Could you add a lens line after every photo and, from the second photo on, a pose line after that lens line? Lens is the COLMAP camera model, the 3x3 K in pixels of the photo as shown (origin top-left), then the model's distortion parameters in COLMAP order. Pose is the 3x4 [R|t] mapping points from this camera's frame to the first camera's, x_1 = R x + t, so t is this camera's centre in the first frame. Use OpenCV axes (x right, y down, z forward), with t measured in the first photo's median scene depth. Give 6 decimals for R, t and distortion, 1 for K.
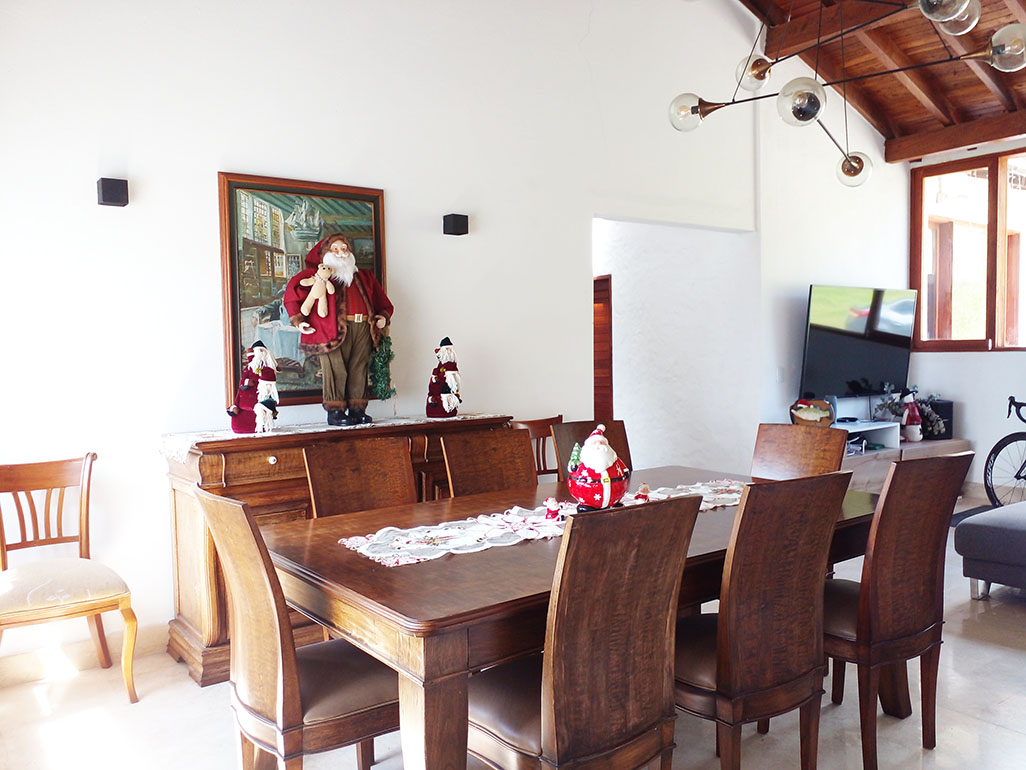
lens RADIAL K [[821.6, 0, 513.9], [0, 821.6, 393.1], [0, 0, 1]] dist [-0.004872, -0.003557]
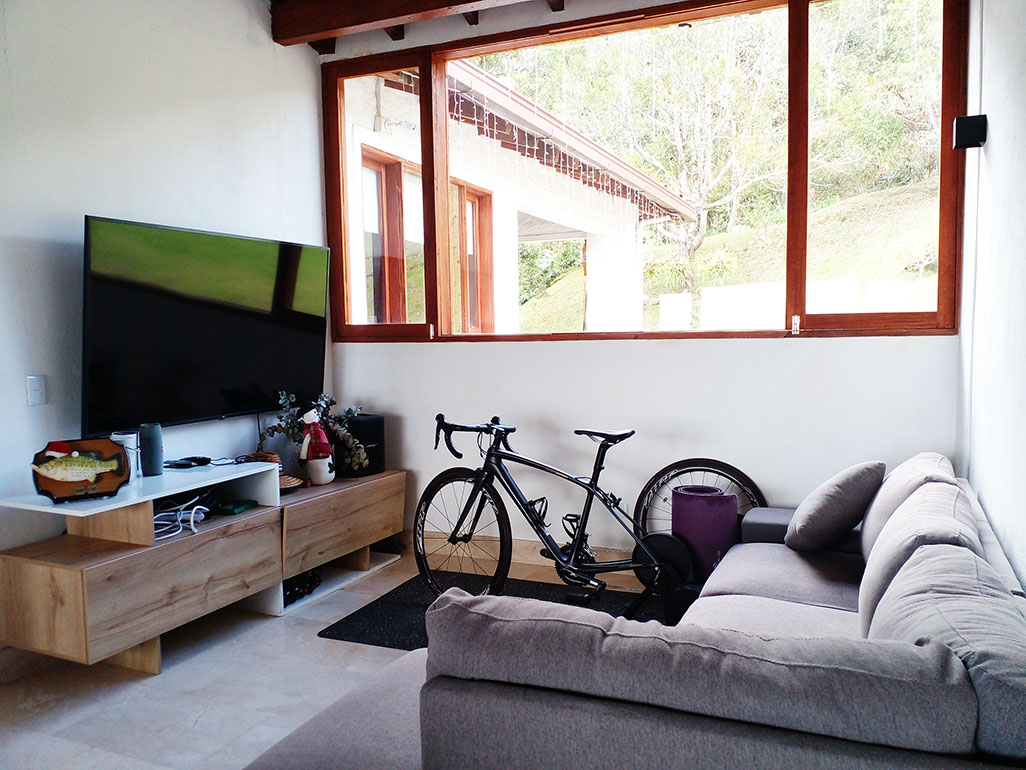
lens RADIAL K [[821.6, 0, 512.7], [0, 821.6, 383.8], [0, 0, 1]] dist [-0.004872, -0.003557]
pose [[0.868129, -0.026881, 0.495609, 0.303685], [0.022182, 0.999636, 0.015364, -0.025064], [-0.495842, -0.002345, 0.868410, 0.375201]]
